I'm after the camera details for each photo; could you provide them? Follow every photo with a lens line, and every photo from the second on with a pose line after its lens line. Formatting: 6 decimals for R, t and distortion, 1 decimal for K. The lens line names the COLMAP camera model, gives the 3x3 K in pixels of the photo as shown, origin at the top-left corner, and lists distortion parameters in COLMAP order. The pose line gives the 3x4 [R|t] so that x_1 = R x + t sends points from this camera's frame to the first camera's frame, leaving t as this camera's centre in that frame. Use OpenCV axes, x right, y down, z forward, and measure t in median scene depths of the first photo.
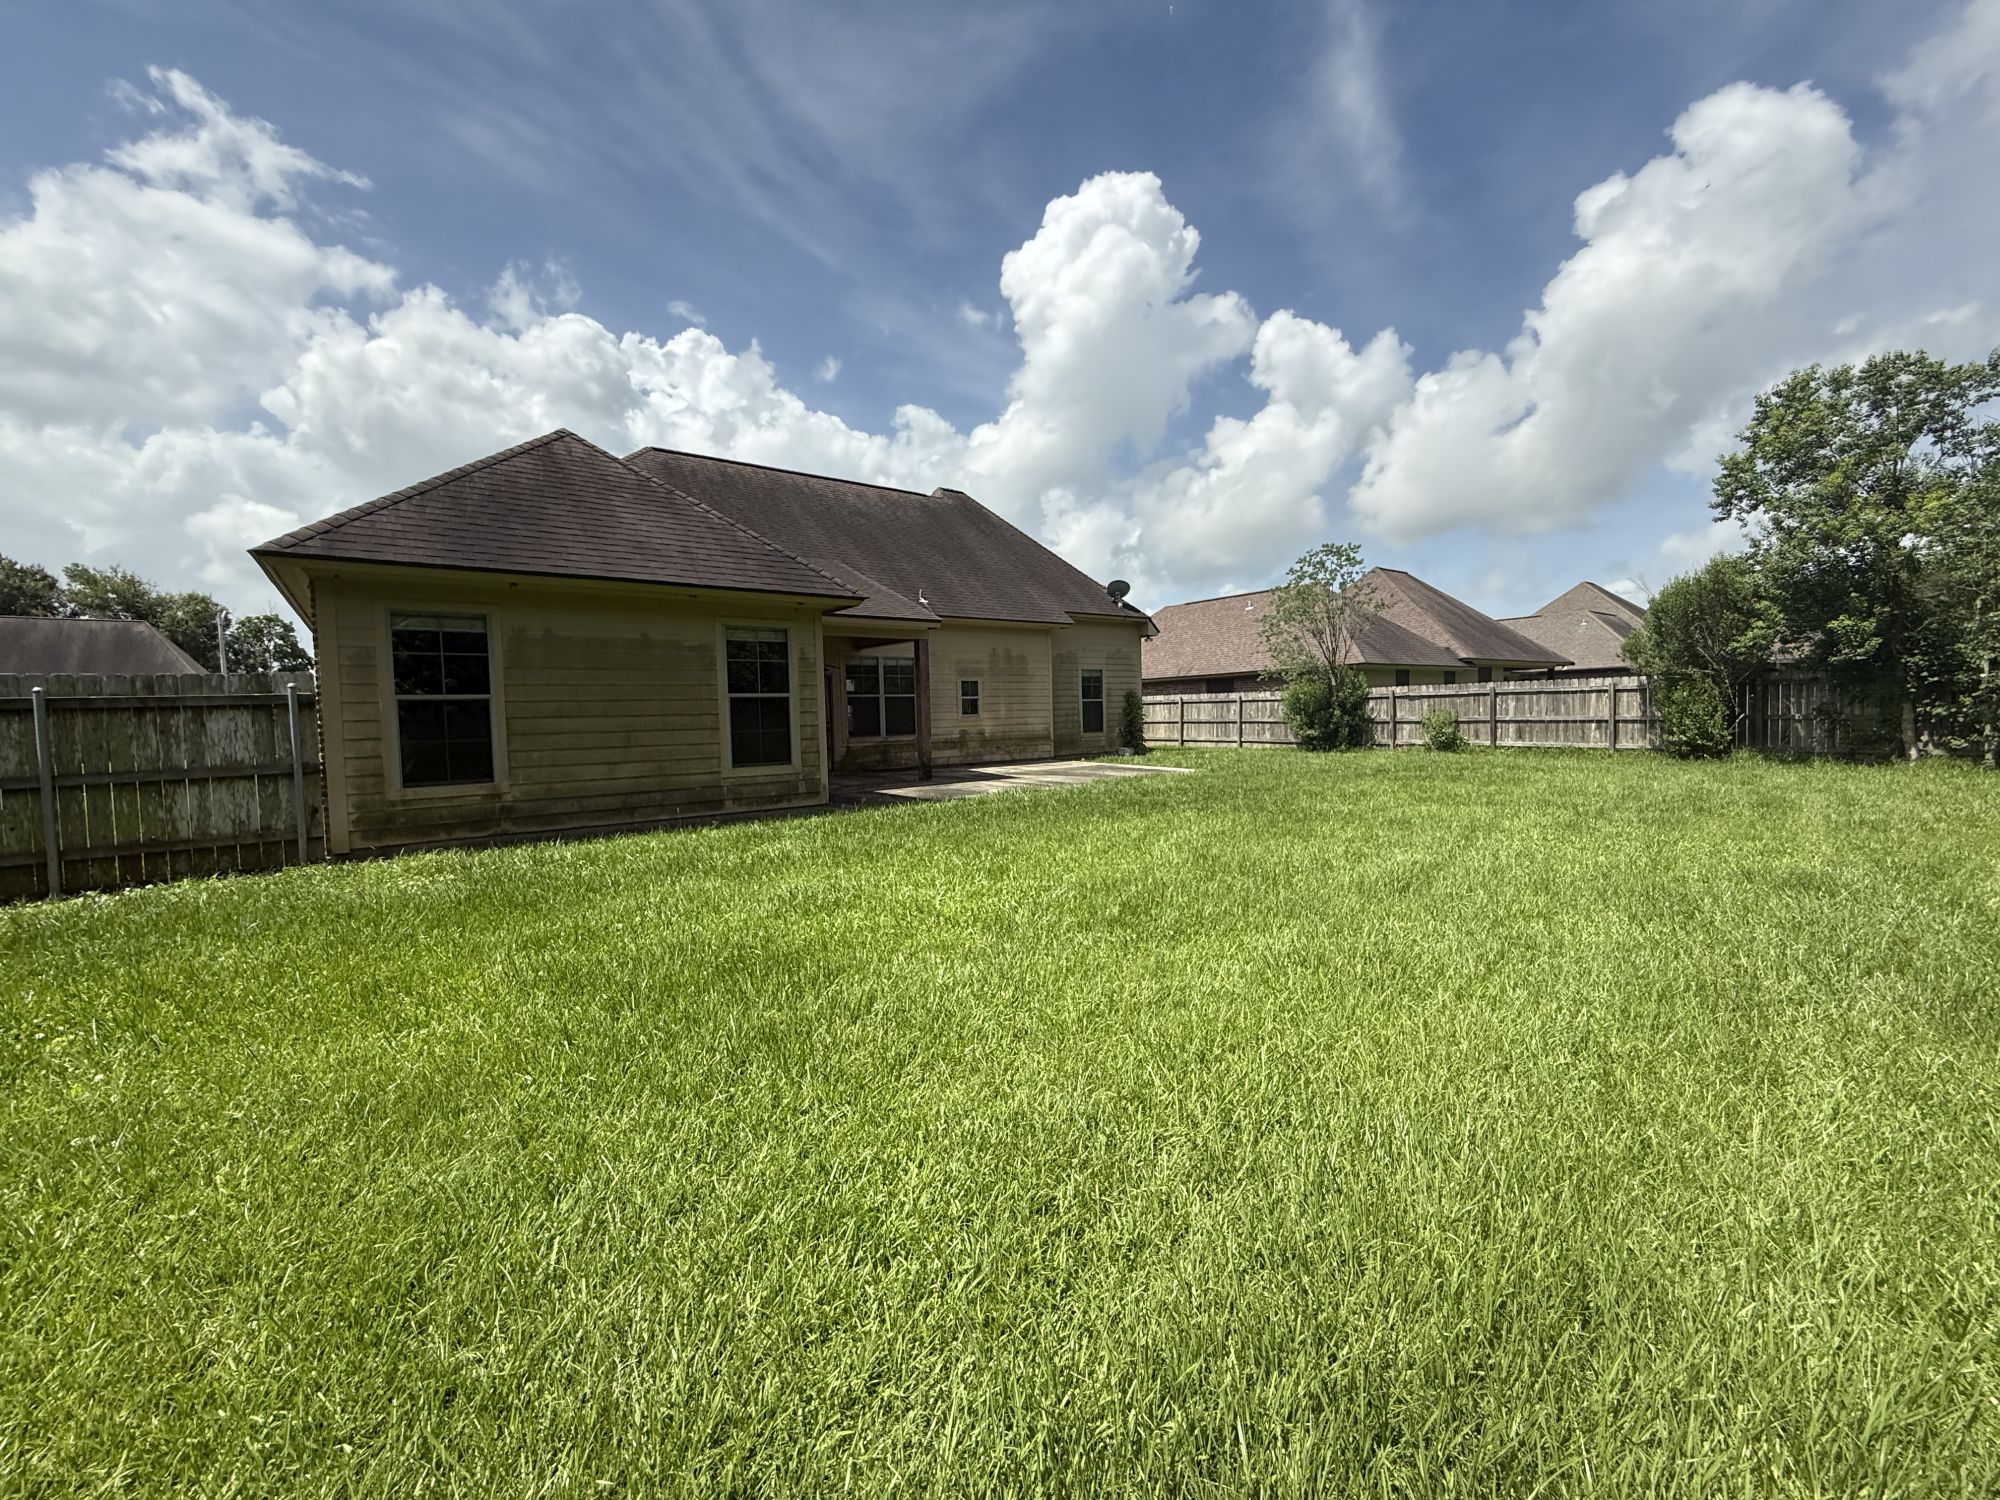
lens RADIAL K [[807.8, 0, 993.2], [0, 807.8, 772.2], [0, 0, 1]] dist [-0.000213, 0.003330]
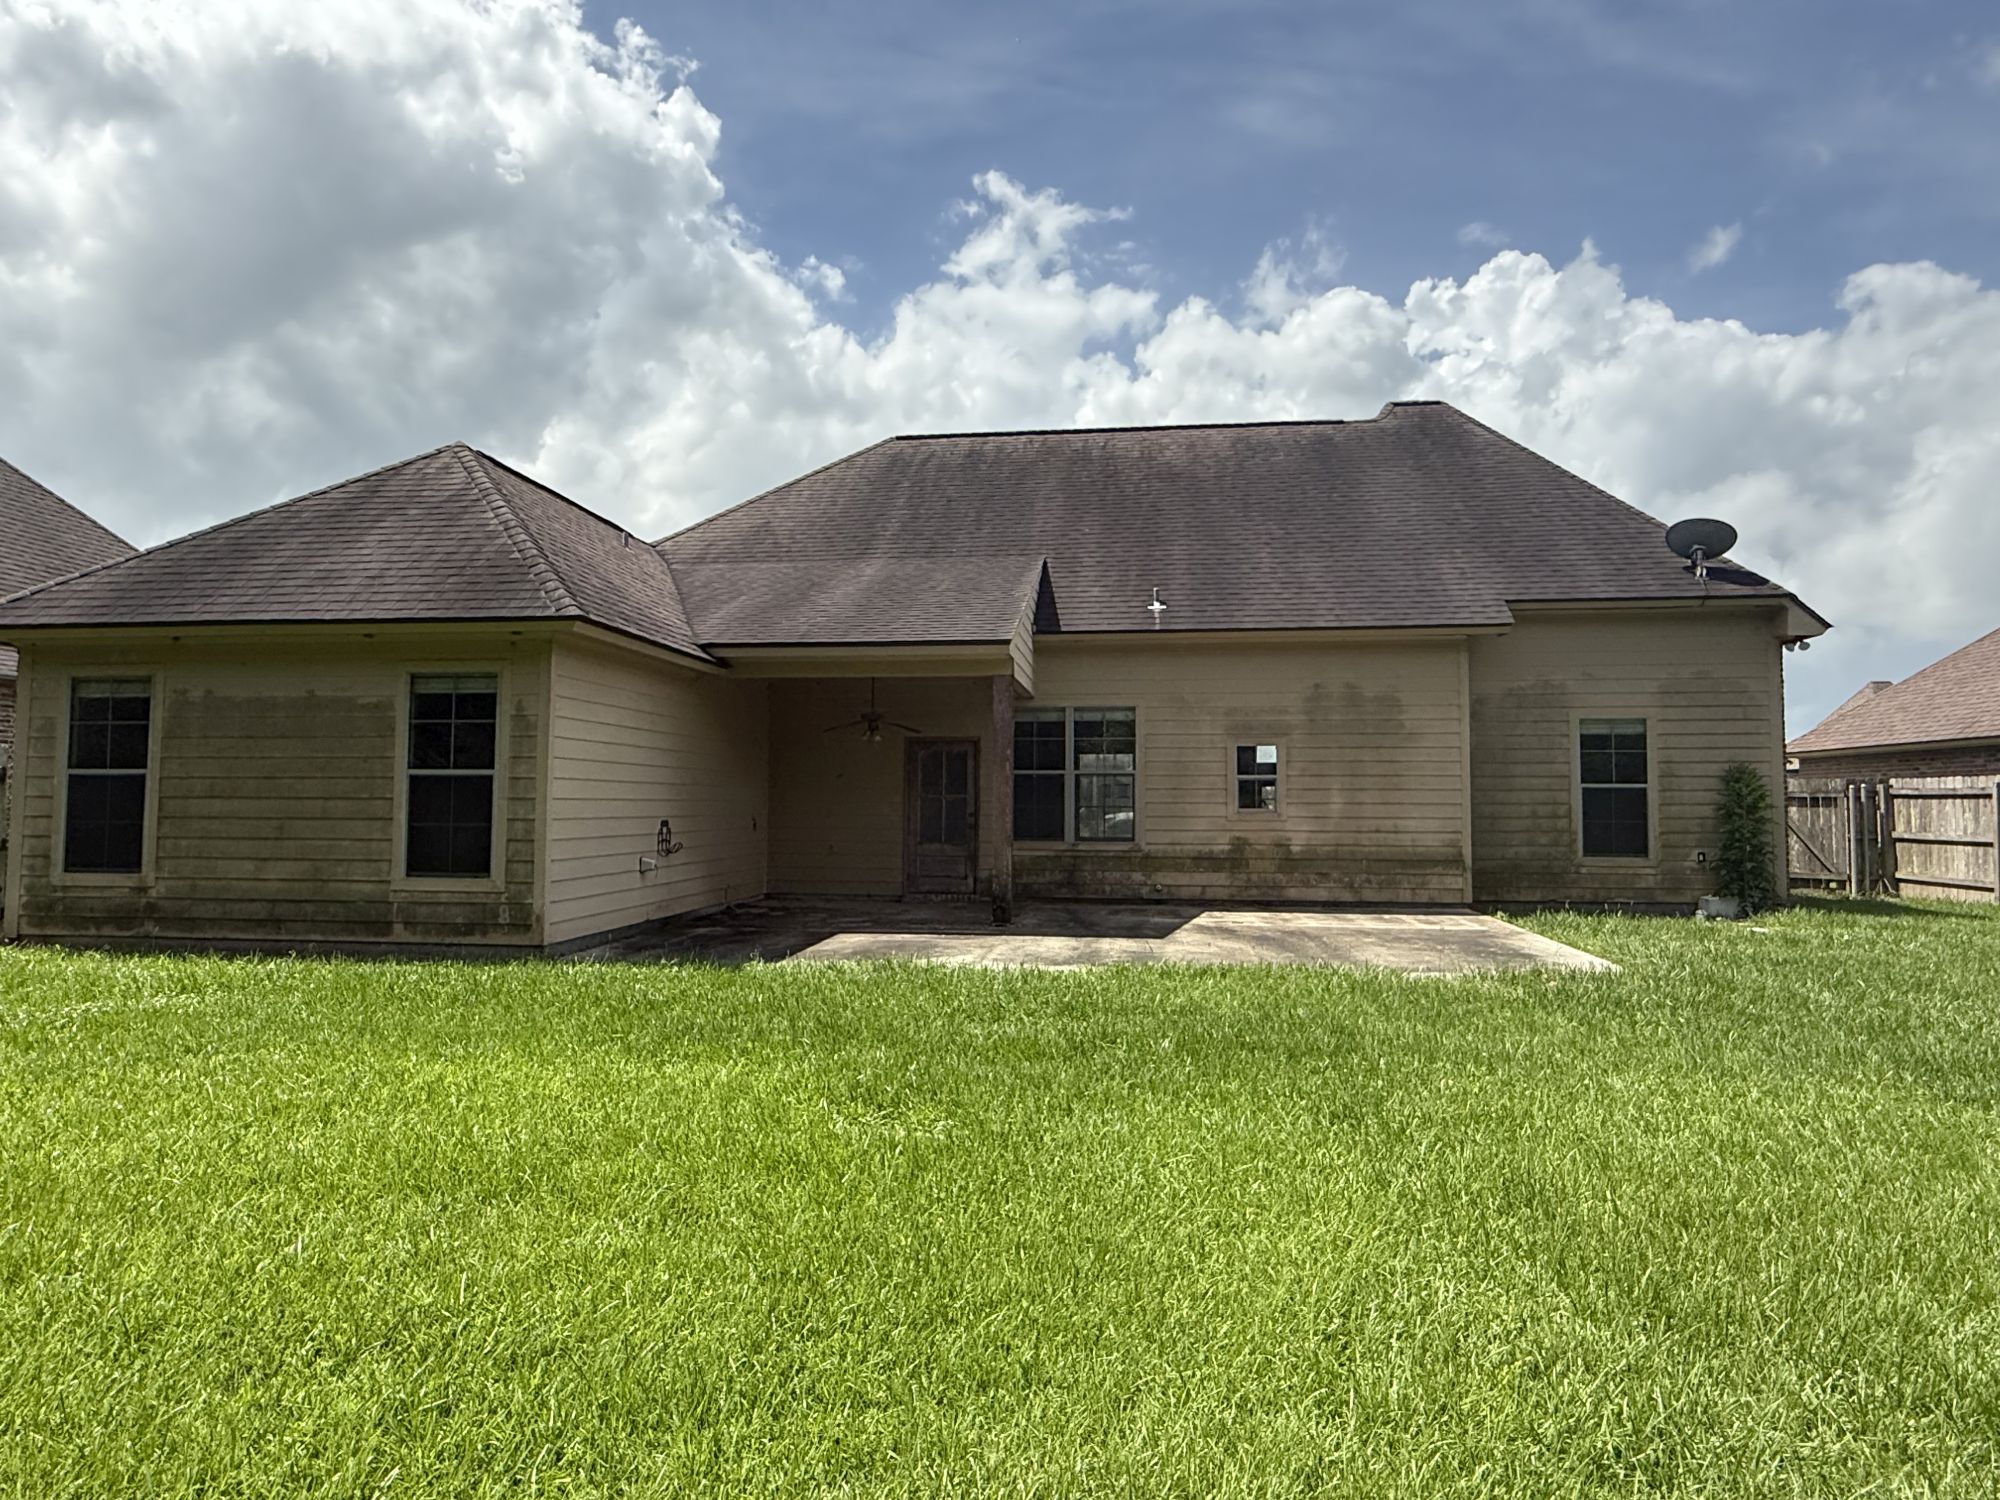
lens RADIAL K [[1149.2, 0, 1000.0], [0, 1149.2, 750.0], [0, 0, 1]] dist [-0.002774, 0.001357]
pose [[0.712733, -0.002610, -0.701430, 0.369190], [-0.072853, 0.994309, -0.077726, -0.037592], [0.697641, 0.106499, 0.708487, 0.330136]]
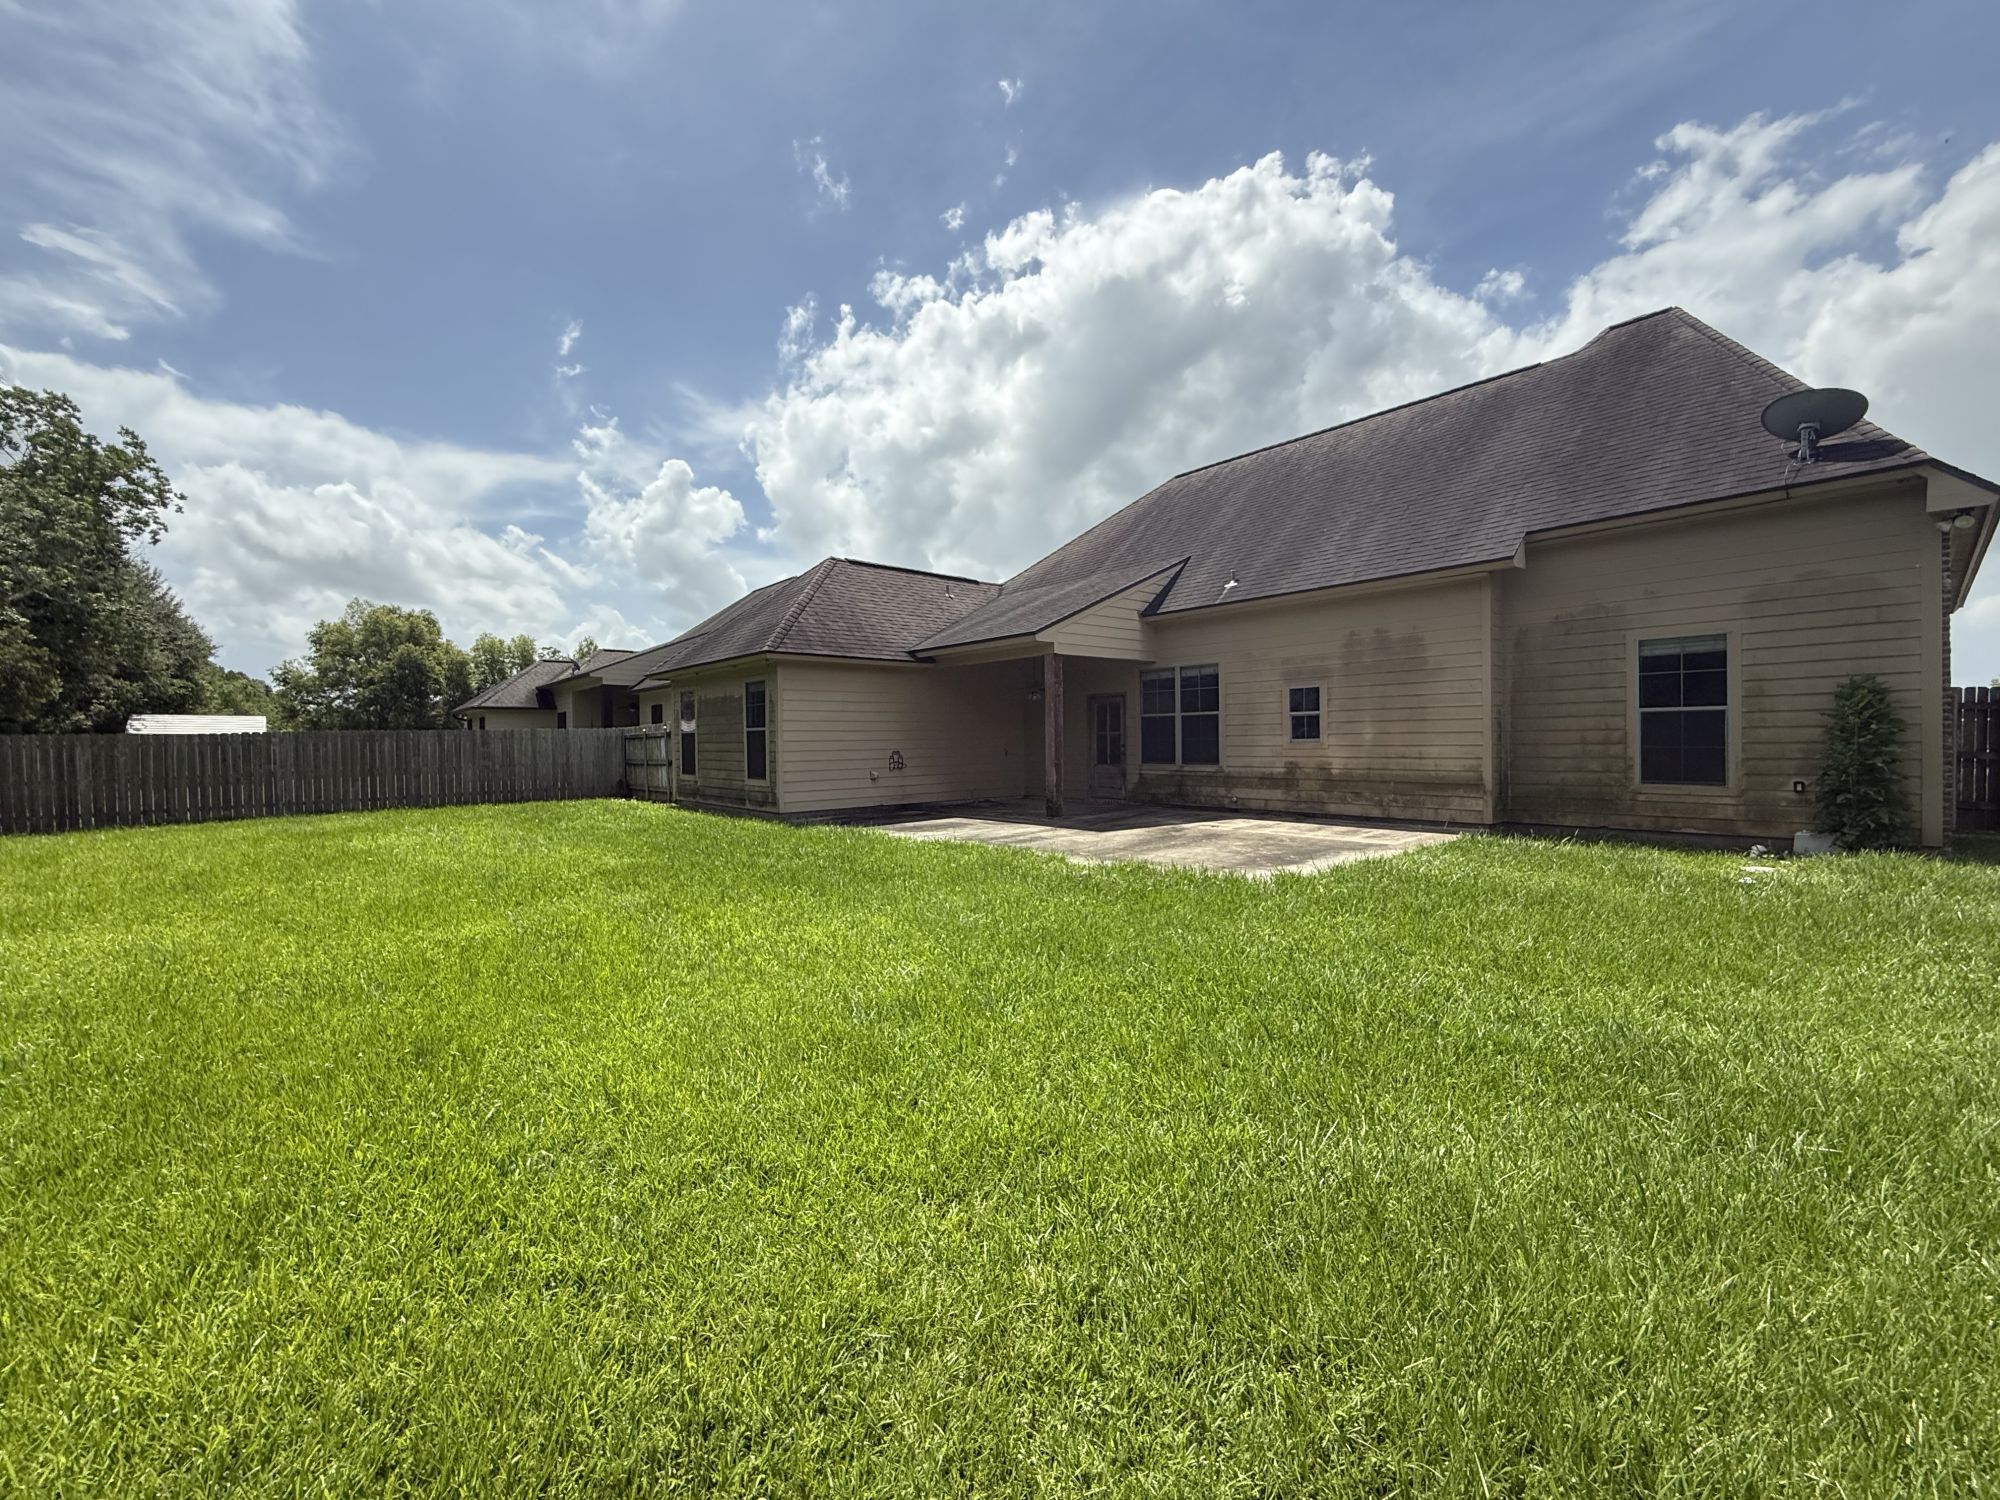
lens RADIAL K [[797.4, 0, 991.8], [0, 797.4, 750.2], [0, 0, 1]] dist [-0.001436, 0.000030]
pose [[0.068376, 0.042467, -0.996755, 0.579640], [-0.055994, 0.997682, 0.038666, -0.070754], [0.996087, 0.053169, 0.070595, 0.678156]]
